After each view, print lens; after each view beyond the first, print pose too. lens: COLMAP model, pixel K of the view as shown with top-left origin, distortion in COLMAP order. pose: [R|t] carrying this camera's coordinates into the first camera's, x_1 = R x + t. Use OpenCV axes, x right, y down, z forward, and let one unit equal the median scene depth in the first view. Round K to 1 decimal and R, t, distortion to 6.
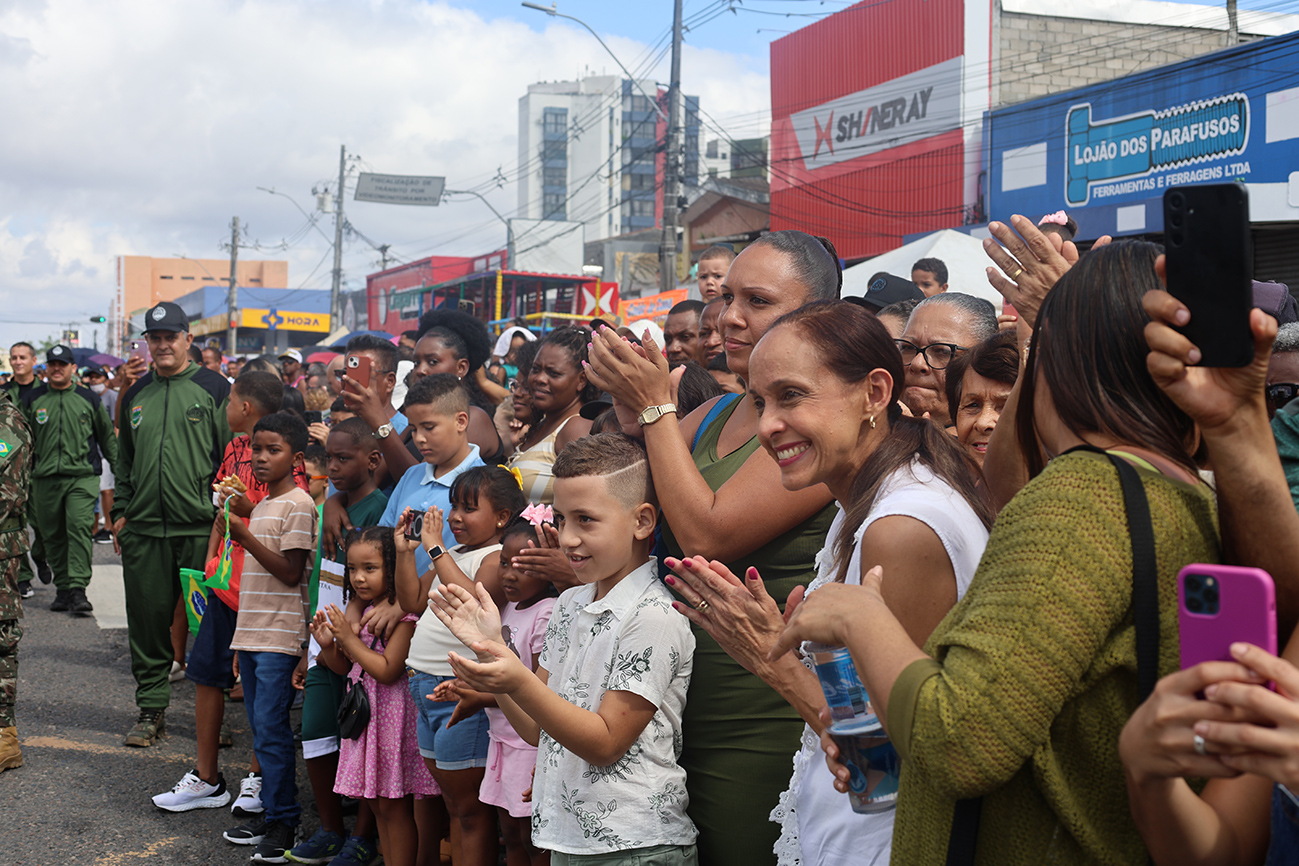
lens RADIAL K [[1870.3, 0, 650.4], [0, 1870.3, 430.6], [0, 0, 1]] dist [0.021082, 0.000000]
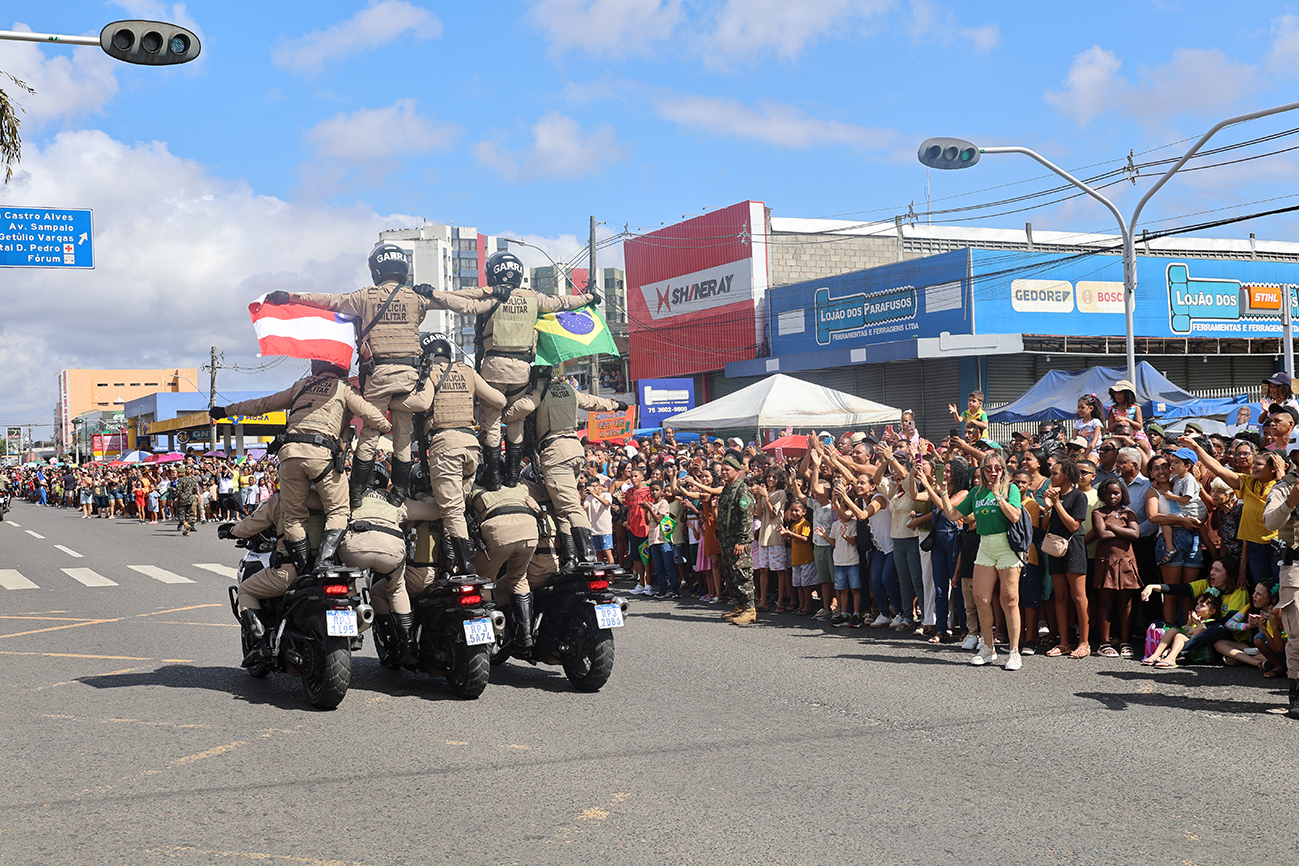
lens RADIAL K [[1529.3, 0, 651.0], [0, 1529.3, 436.5], [0, 0, 1]] dist [-0.027943, 0.000000]
pose [[0.987672, -0.044194, 0.150172, -0.138173], [0.048303, 0.998549, -0.023822, -0.005888], [-0.148901, 0.030783, 0.988373, -0.359925]]
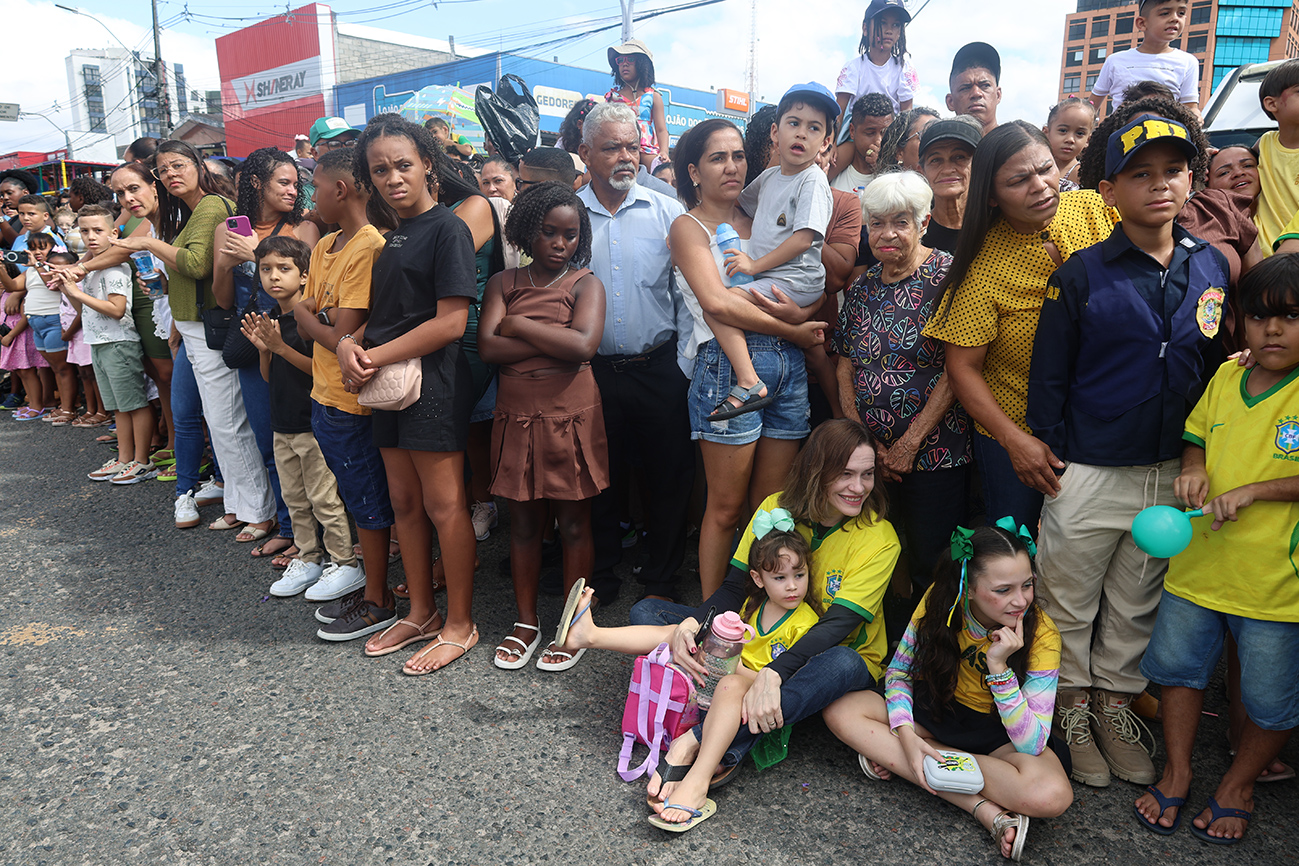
lens RADIAL K [[895.9, 0, 652.2], [0, 895.9, 437.0], [0, 0, 1]] dist [-0.004240, -0.000439]
pose [[0.887433, -0.107861, 0.448139, 0.008968], [0.014933, 0.978453, 0.205930, 0.007409], [-0.460694, -0.176058, 0.869922, -0.067176]]
